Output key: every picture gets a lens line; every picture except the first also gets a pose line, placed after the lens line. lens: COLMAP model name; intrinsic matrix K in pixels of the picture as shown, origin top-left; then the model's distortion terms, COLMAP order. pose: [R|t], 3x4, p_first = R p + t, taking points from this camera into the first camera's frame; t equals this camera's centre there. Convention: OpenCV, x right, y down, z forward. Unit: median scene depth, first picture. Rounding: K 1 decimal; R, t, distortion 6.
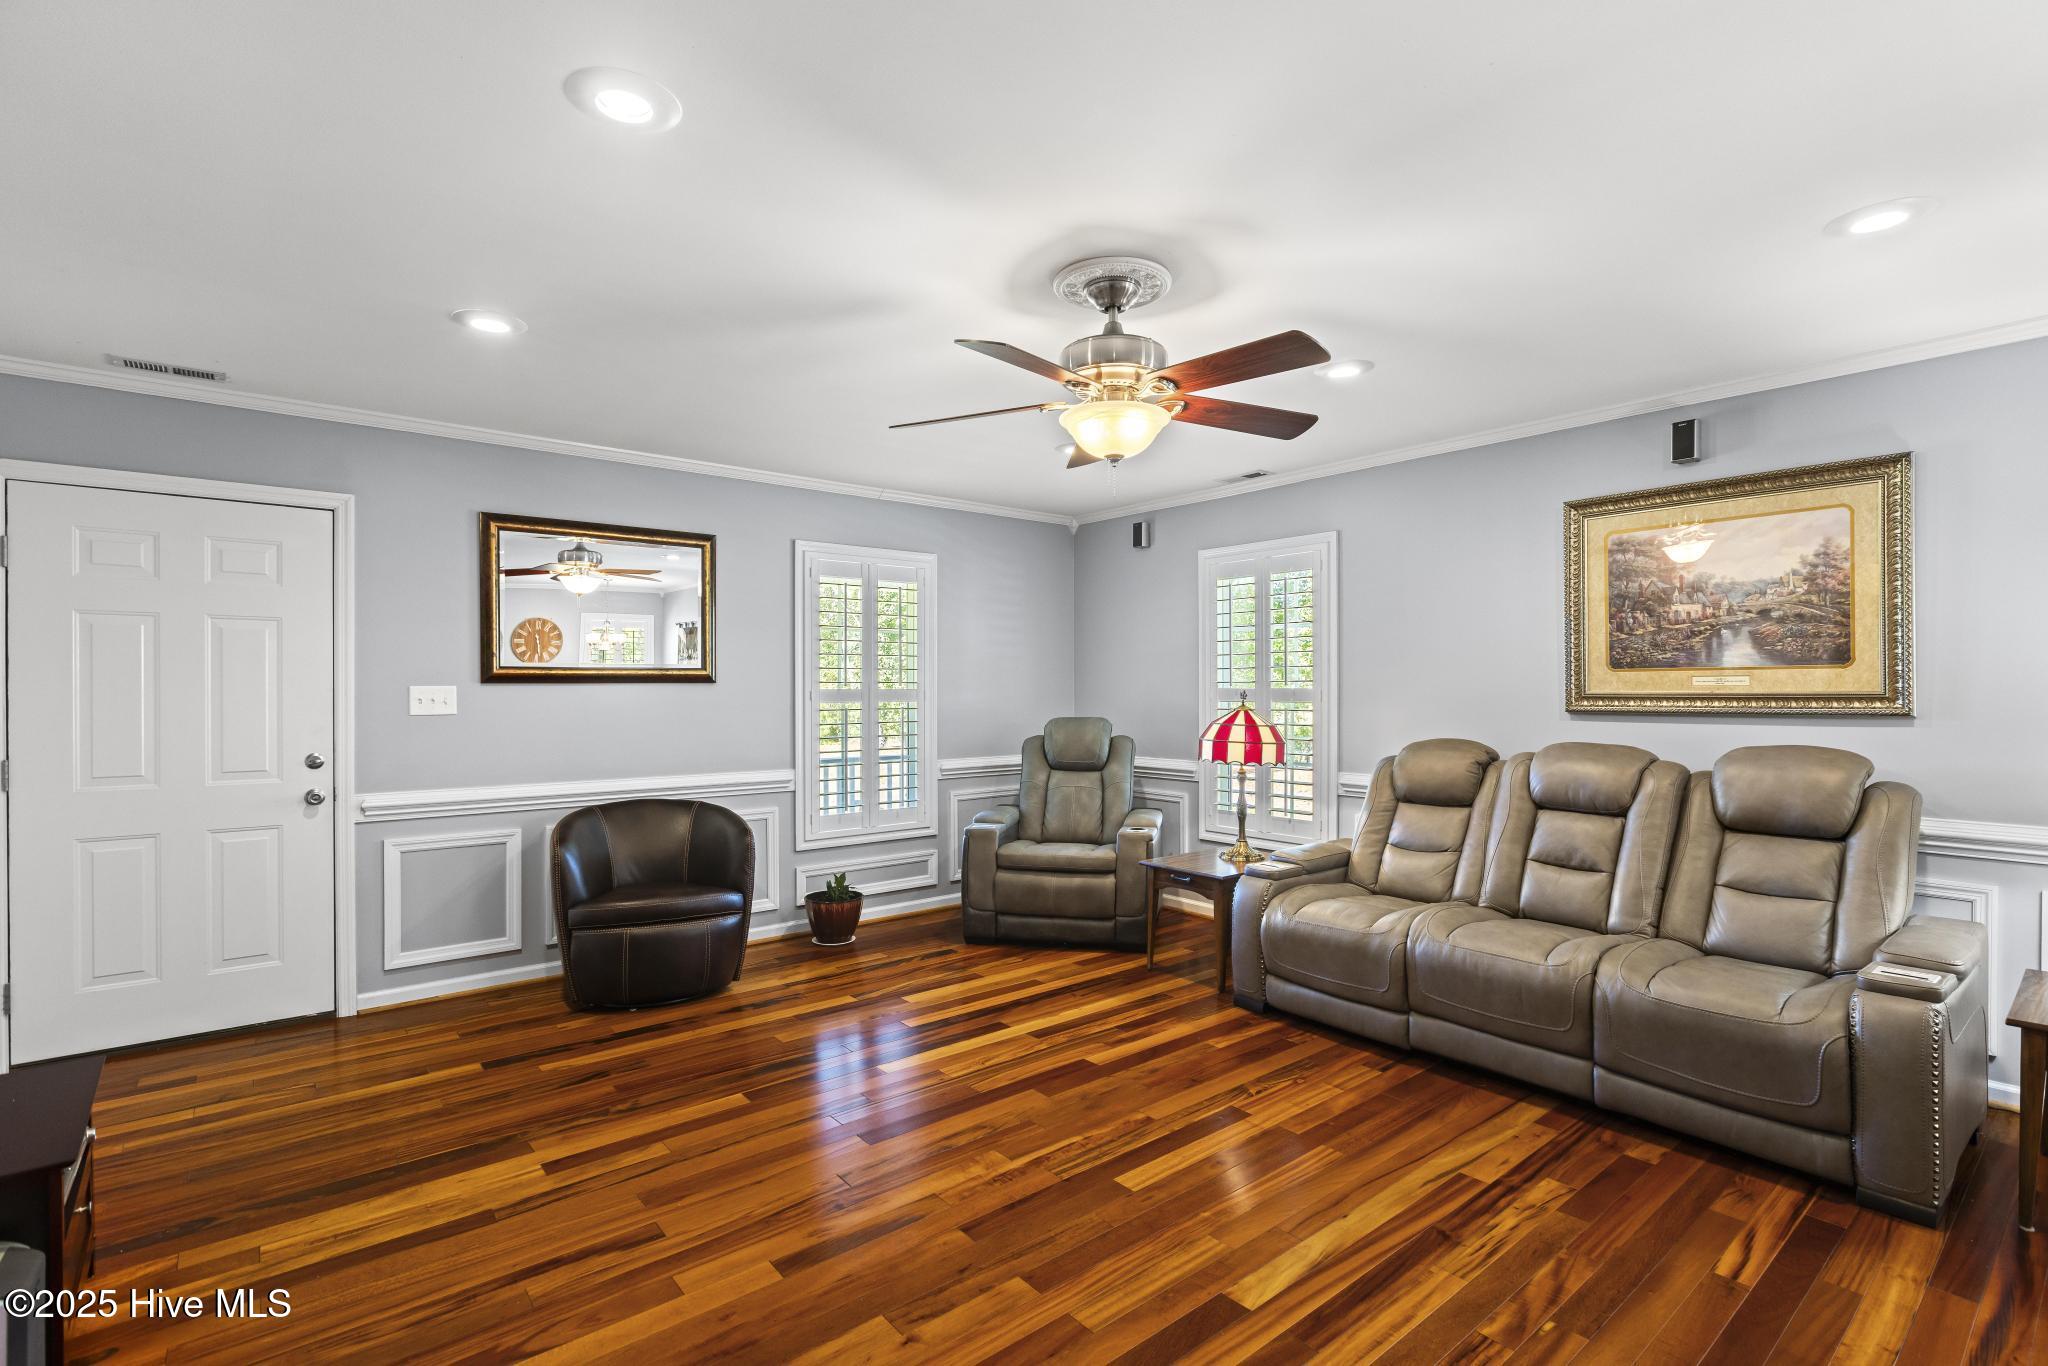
lens RADIAL K [[944.9, 0, 1032.0], [0, 944.9, 693.8], [0, 0, 1]] dist [-0.009527, 0.000976]
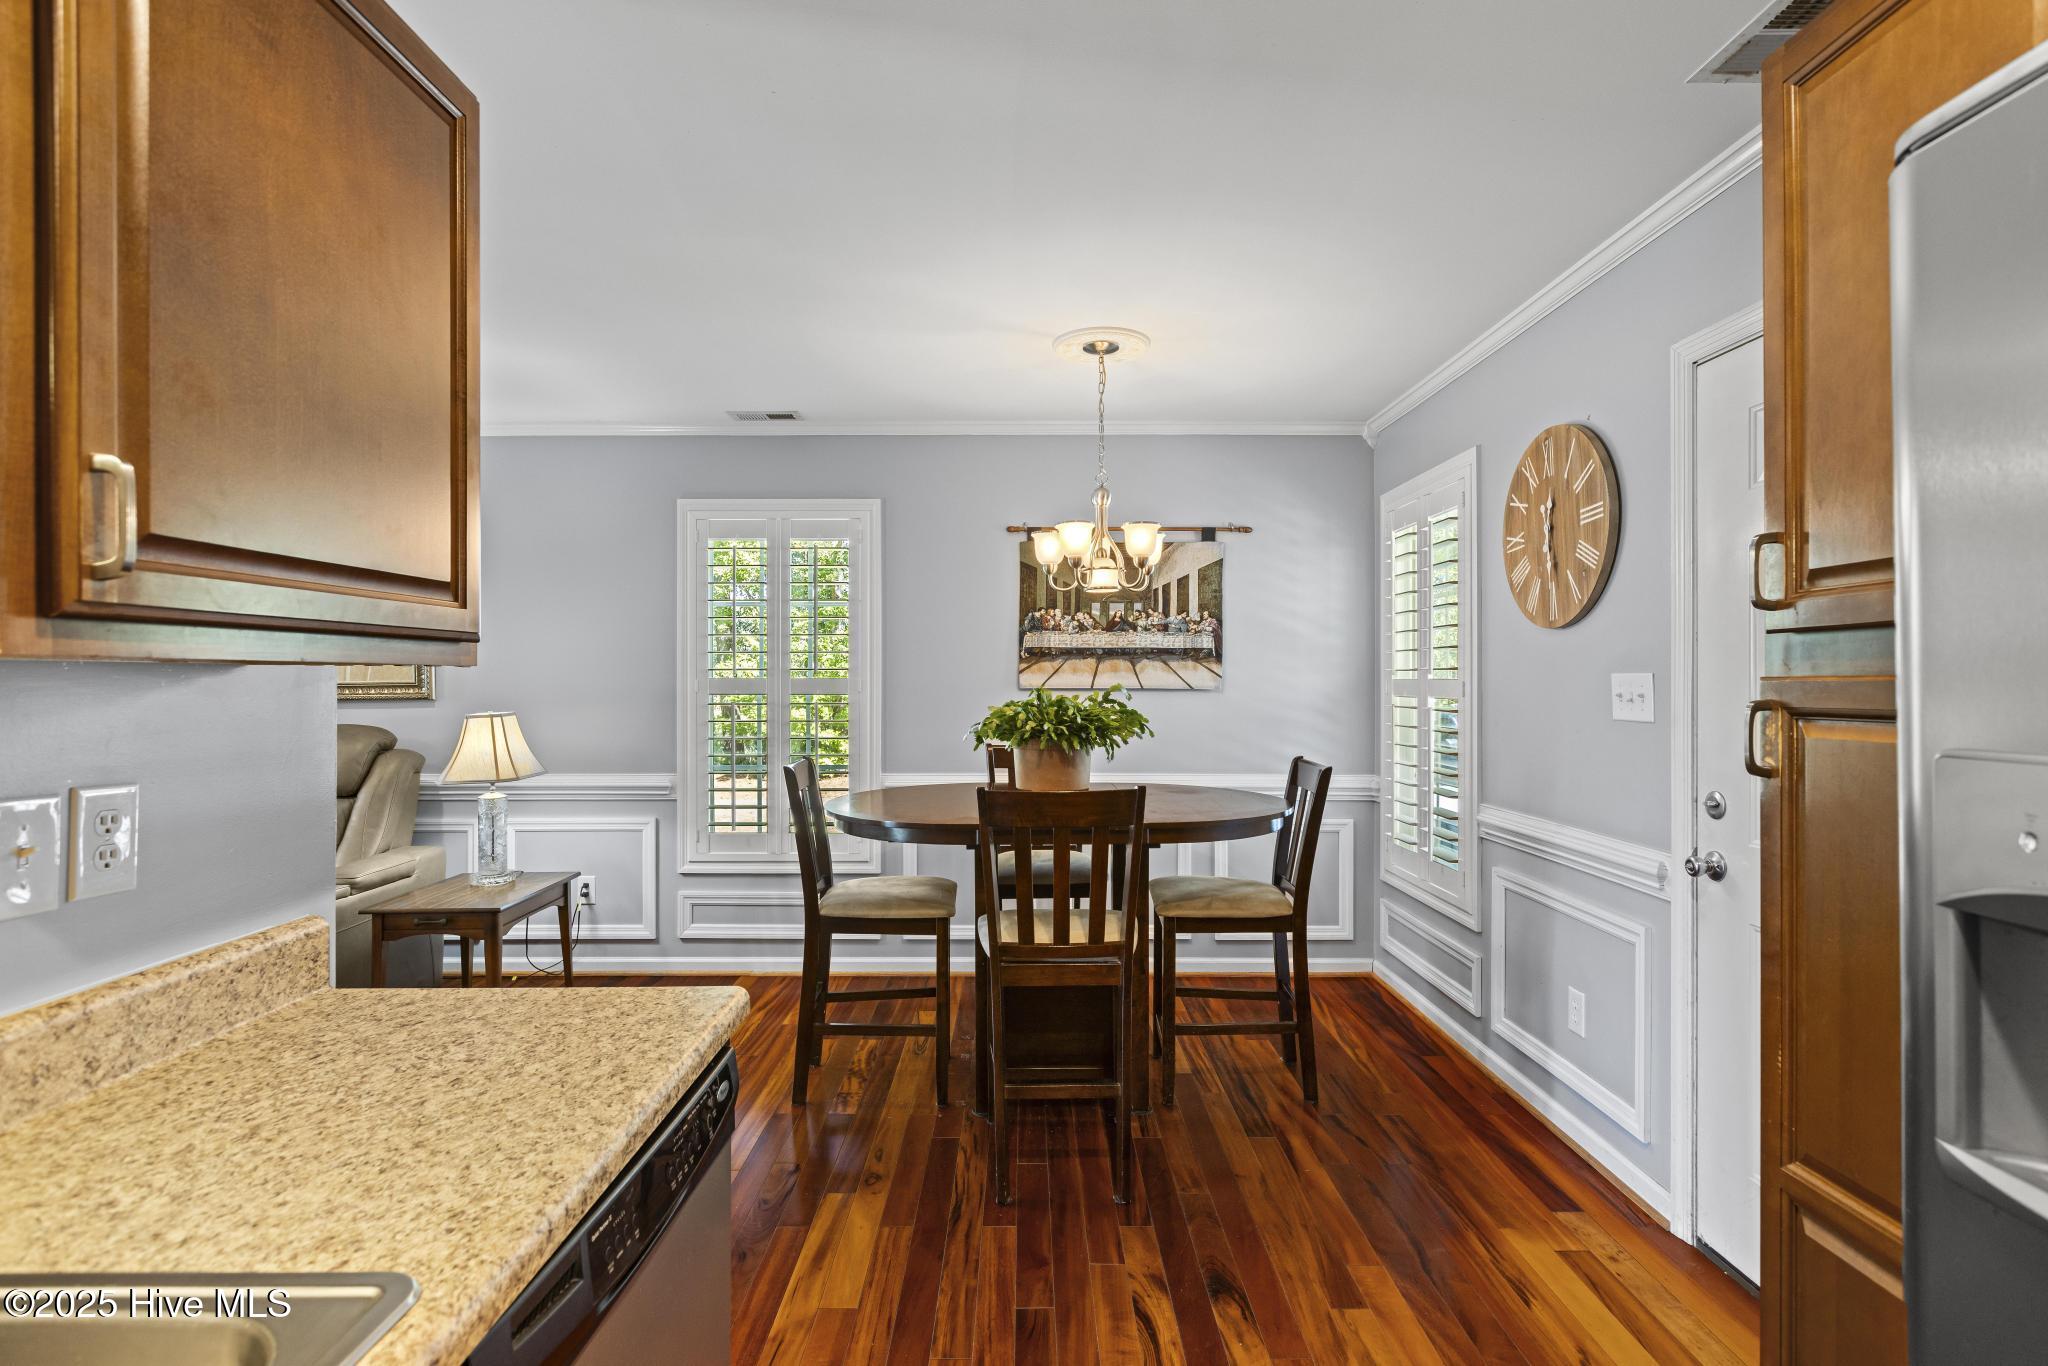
lens RADIAL K [[976.8, 0, 1030.3], [0, 976.8, 675.6], [0, 0, 1]] dist [0.001101, 0.000075]
pose [[0.639968, 0.000840, 0.768401, 0.349076], [0.006513, 0.999958, -0.006517, 0.004202], [-0.768374, 0.009175, 0.639936, -0.468074]]
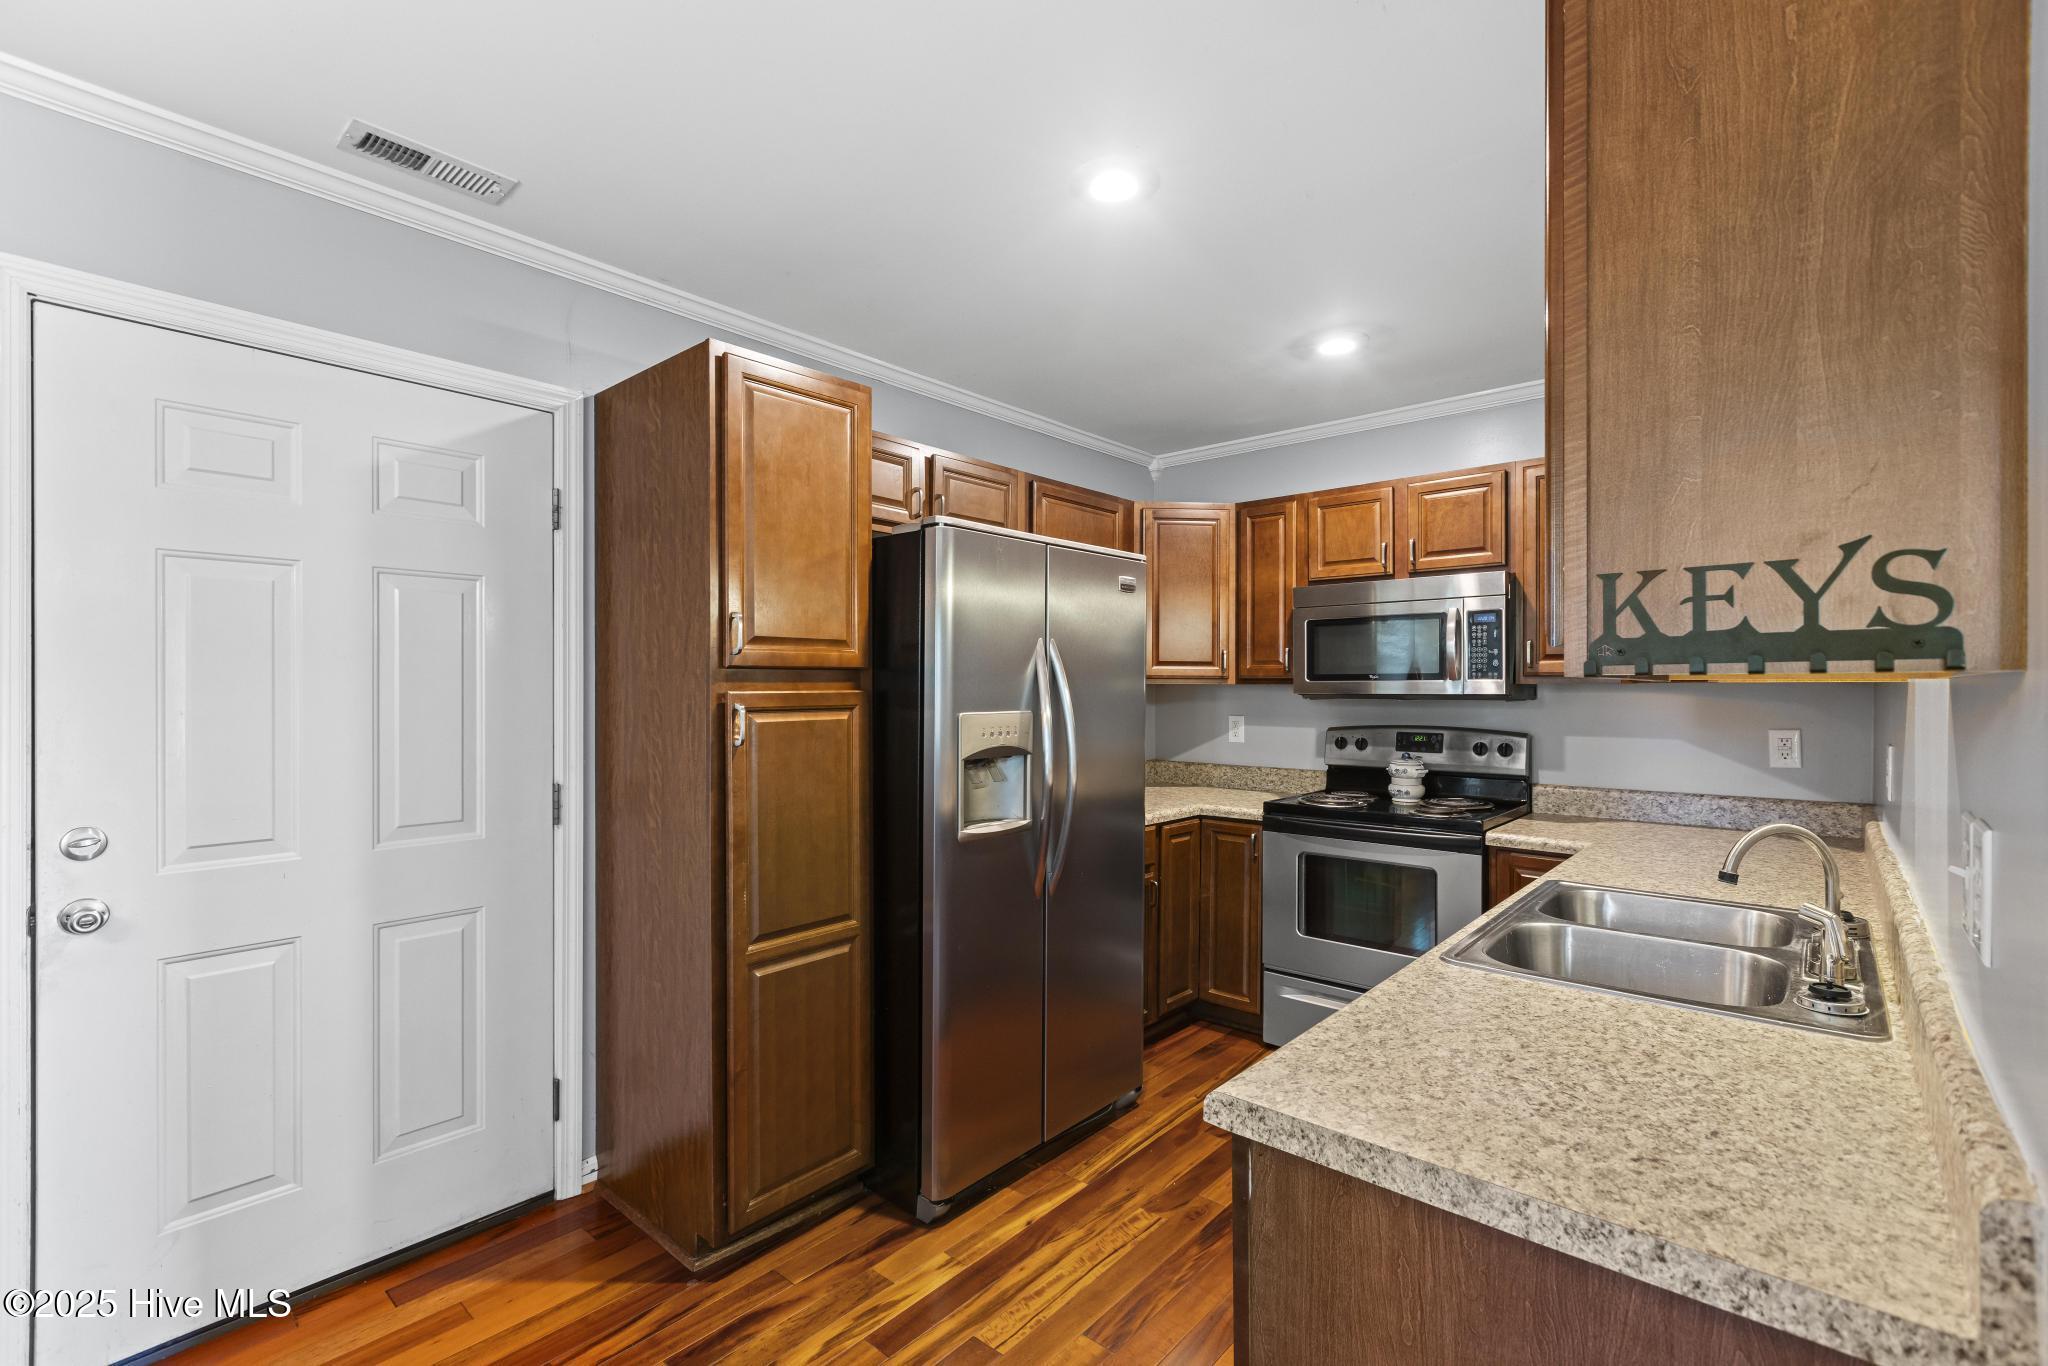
lens RADIAL K [[913.1, 0, 1030.8], [0, 913.1, 688.5], [0, 0, 1]] dist [0.001857, -0.000989]
pose [[-0.987258, 0.000689, -0.159126, 0.674323], [-0.000554, 0.999970, 0.007768, -0.001357], [0.159127, 0.007757, -0.987228, 0.136970]]
